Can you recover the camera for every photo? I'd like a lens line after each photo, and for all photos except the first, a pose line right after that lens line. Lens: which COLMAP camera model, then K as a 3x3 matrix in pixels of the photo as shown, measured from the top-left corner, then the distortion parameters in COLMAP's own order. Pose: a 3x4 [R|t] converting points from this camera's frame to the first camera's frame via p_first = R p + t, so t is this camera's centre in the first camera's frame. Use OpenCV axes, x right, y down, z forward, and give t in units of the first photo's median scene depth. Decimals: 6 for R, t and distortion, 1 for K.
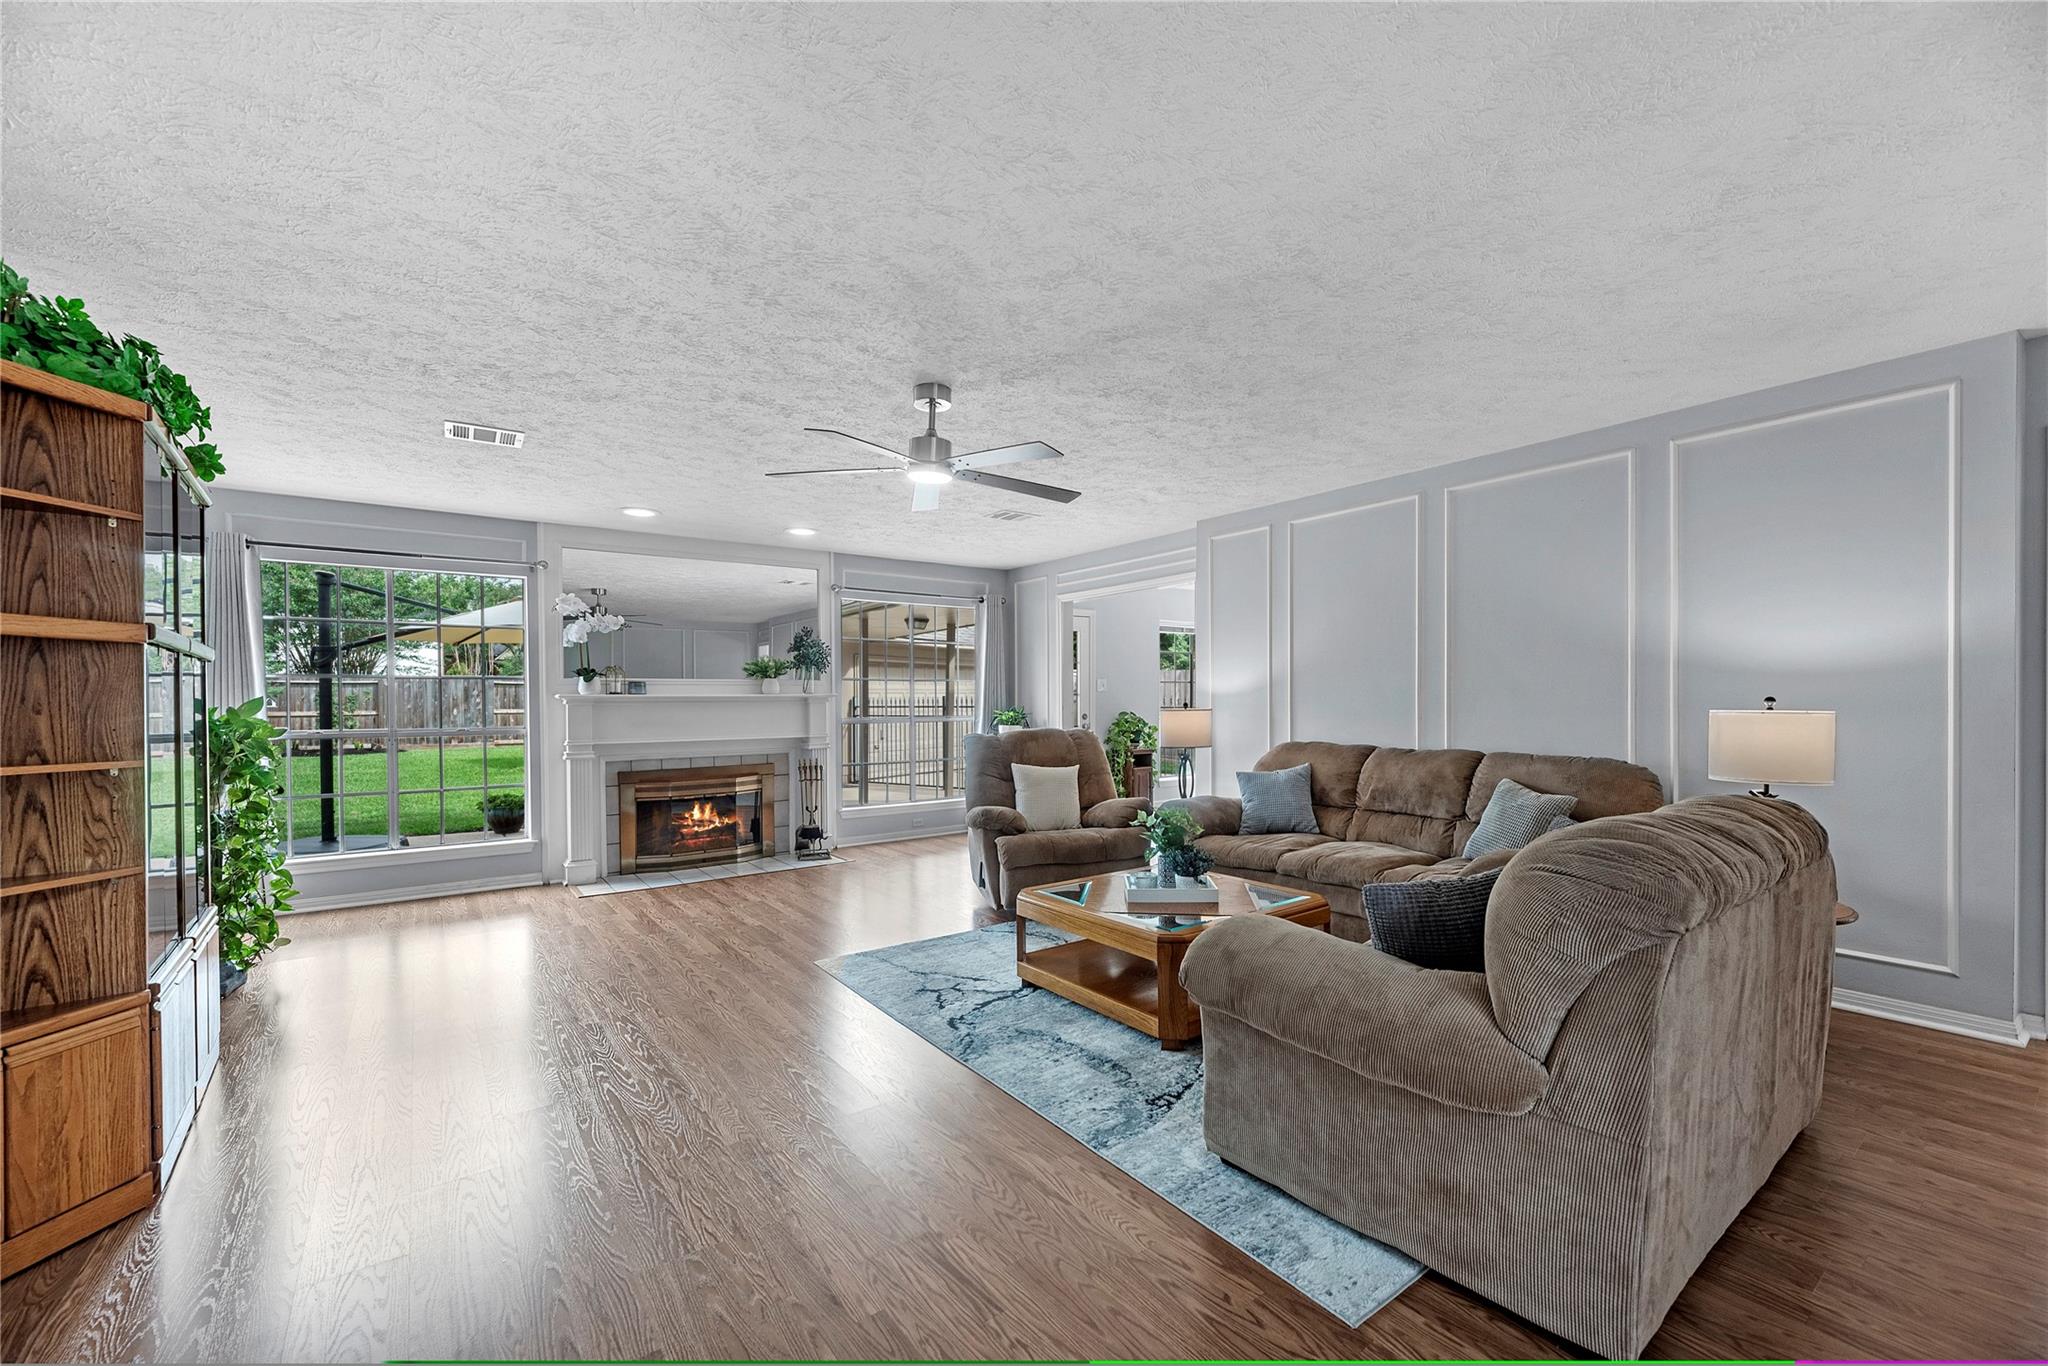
lens RADIAL K [[835.3, 0, 1022.9], [0, 835.3, 694.5], [0, 0, 1]] dist [-0.003223, 0.000045]
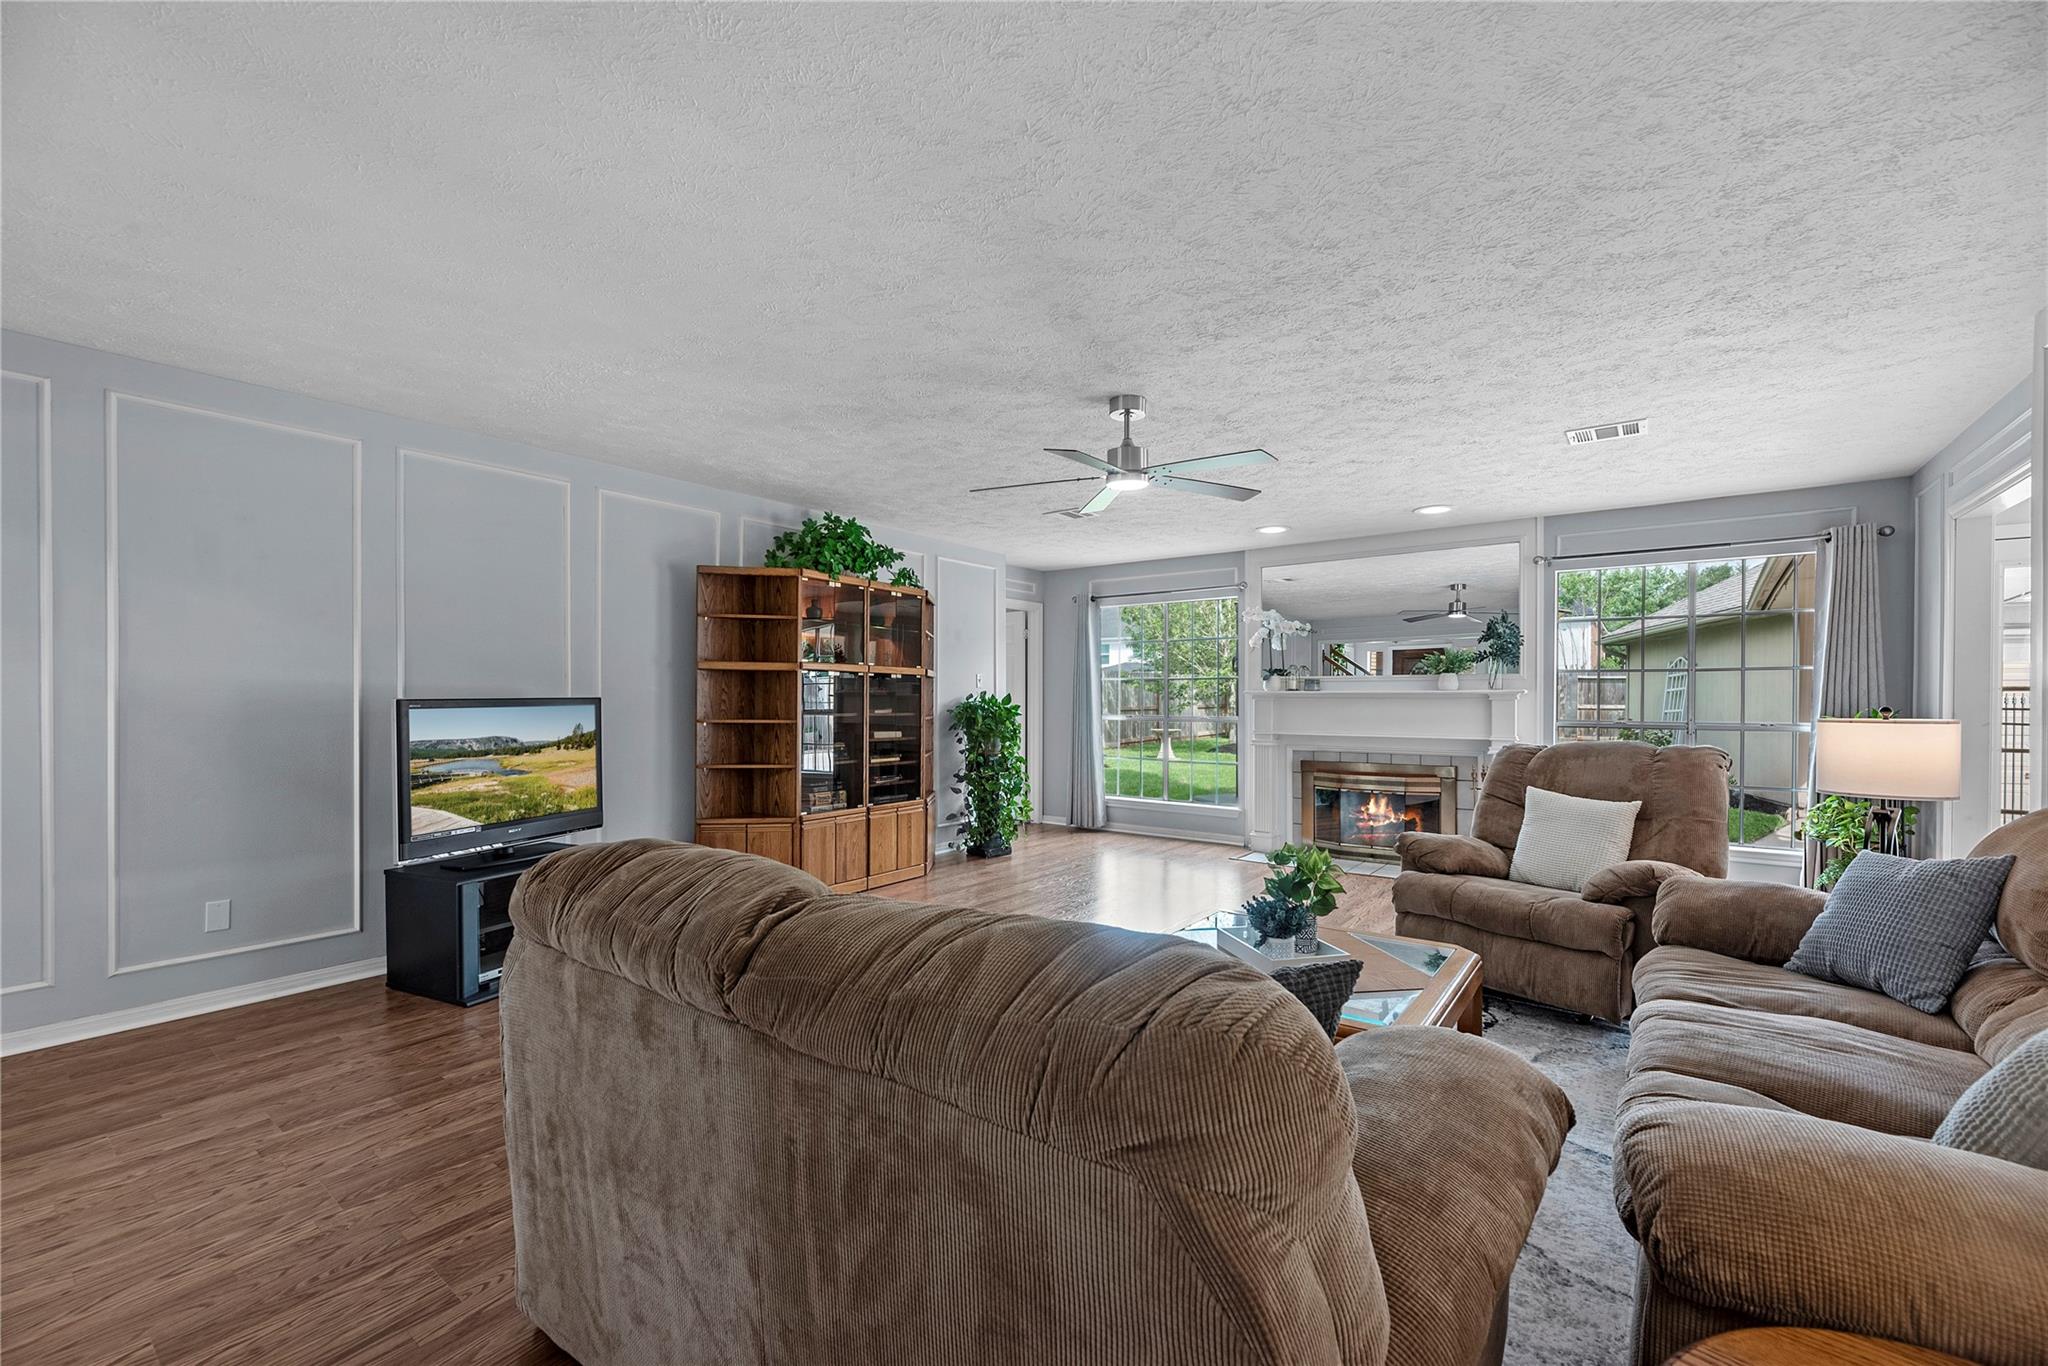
lens RADIAL K [[835.3, 0, 1024.0], [0, 835.3, 696.2], [0, 0, 1]] dist [-0.003223, 0.000045]
pose [[0.280687, 0.006938, -0.959774, 0.497971], [0.001412, 0.999970, 0.007642, -0.001743], [0.959798, -0.003500, 0.280669, 0.333981]]
